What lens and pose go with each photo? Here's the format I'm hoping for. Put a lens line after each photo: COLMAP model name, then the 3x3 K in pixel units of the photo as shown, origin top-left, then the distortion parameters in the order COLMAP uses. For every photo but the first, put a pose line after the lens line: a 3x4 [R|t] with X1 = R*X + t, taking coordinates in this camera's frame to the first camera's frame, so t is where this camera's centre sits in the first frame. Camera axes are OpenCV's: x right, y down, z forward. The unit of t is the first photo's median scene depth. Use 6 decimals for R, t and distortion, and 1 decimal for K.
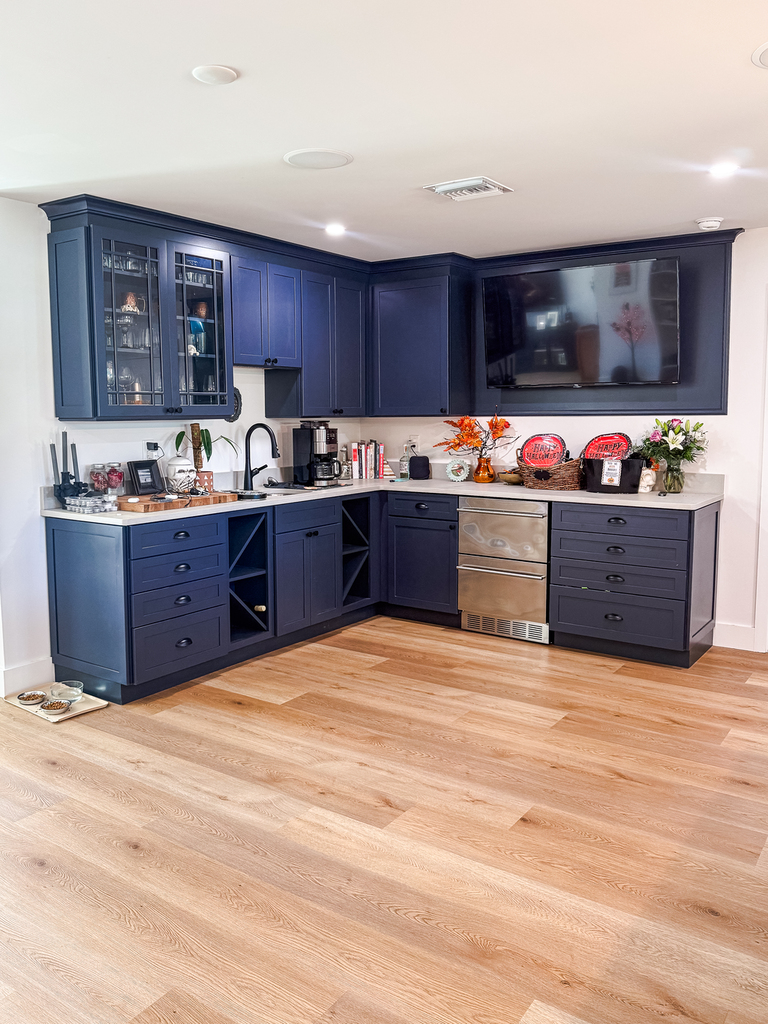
lens RADIAL K [[812.3, 0, 372.5], [0, 812.3, 481.2], [0, 0, 1]] dist [0.046871, -0.051822]
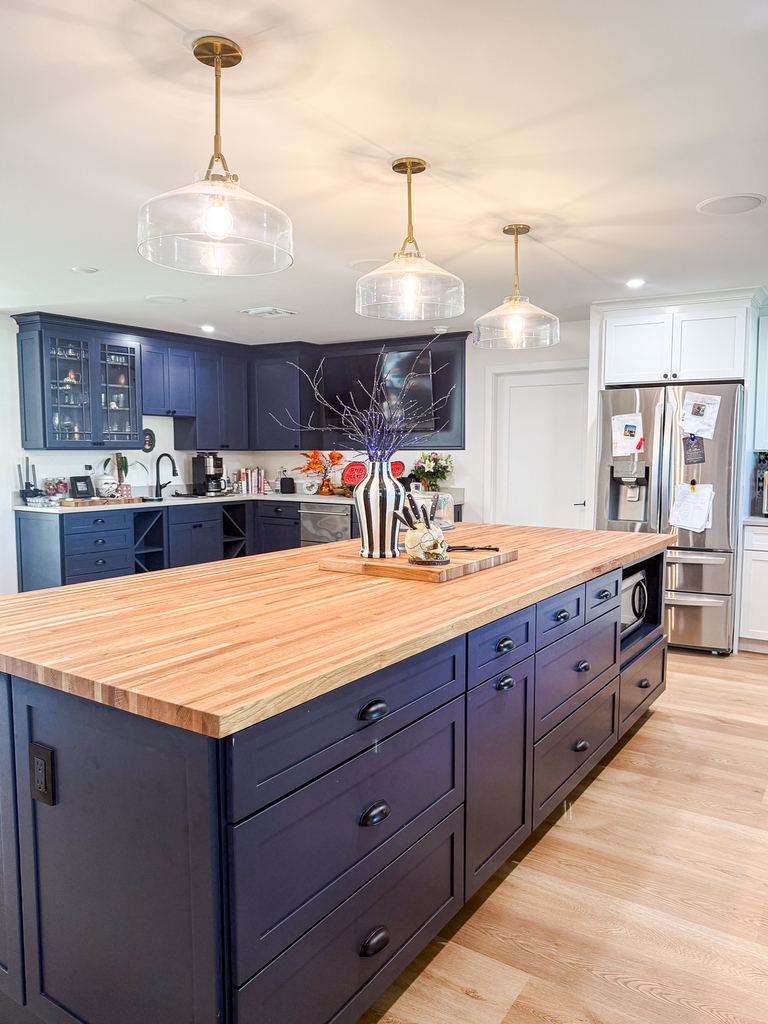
lens RADIAL K [[754.3, 0, 406.8], [0, 754.3, 521.3], [0, 0, 1]] dist [0.004160, -0.021504]
pose [[0.999100, 0.001973, 0.042361, 0.274520], [-0.002265, 0.999974, 0.006861, 0.048093], [-0.042347, -0.006951, 0.999079, -0.458689]]
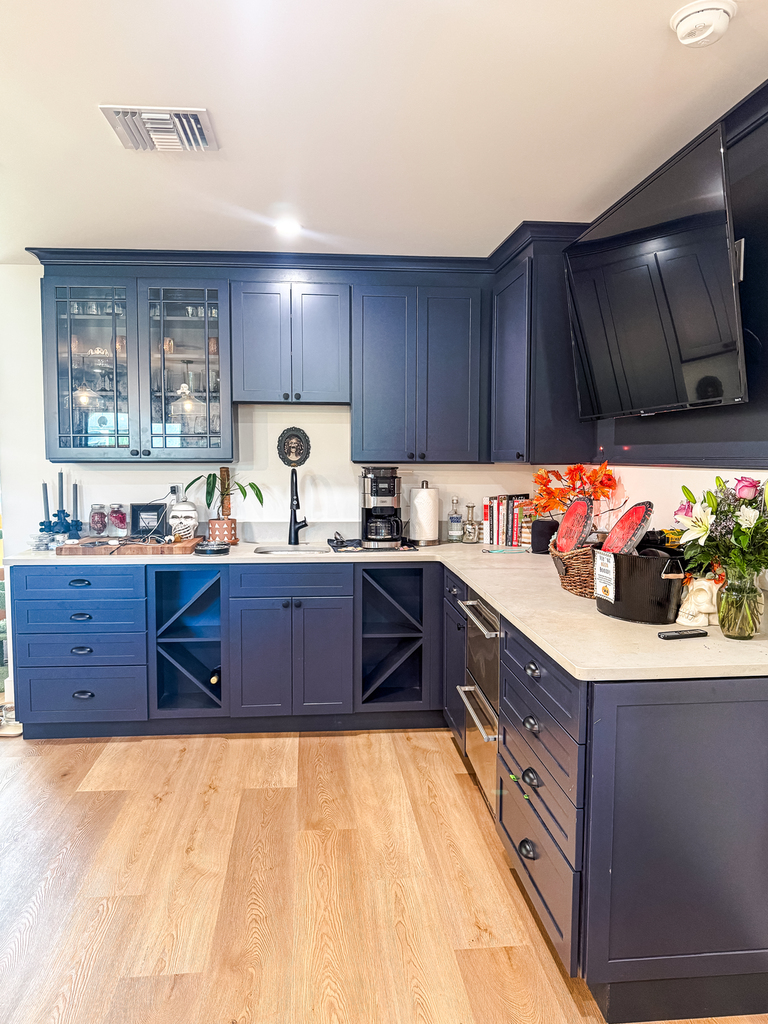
lens RADIAL K [[754.3, 0, 391.2], [0, 754.3, 507.2], [0, 0, 1]] dist [0.004160, -0.021504]
pose [[0.656609, 0.057013, -0.752073, 0.588252], [-0.070605, 0.997407, 0.013968, -0.053644], [0.750919, 0.043928, 0.658932, 0.602941]]
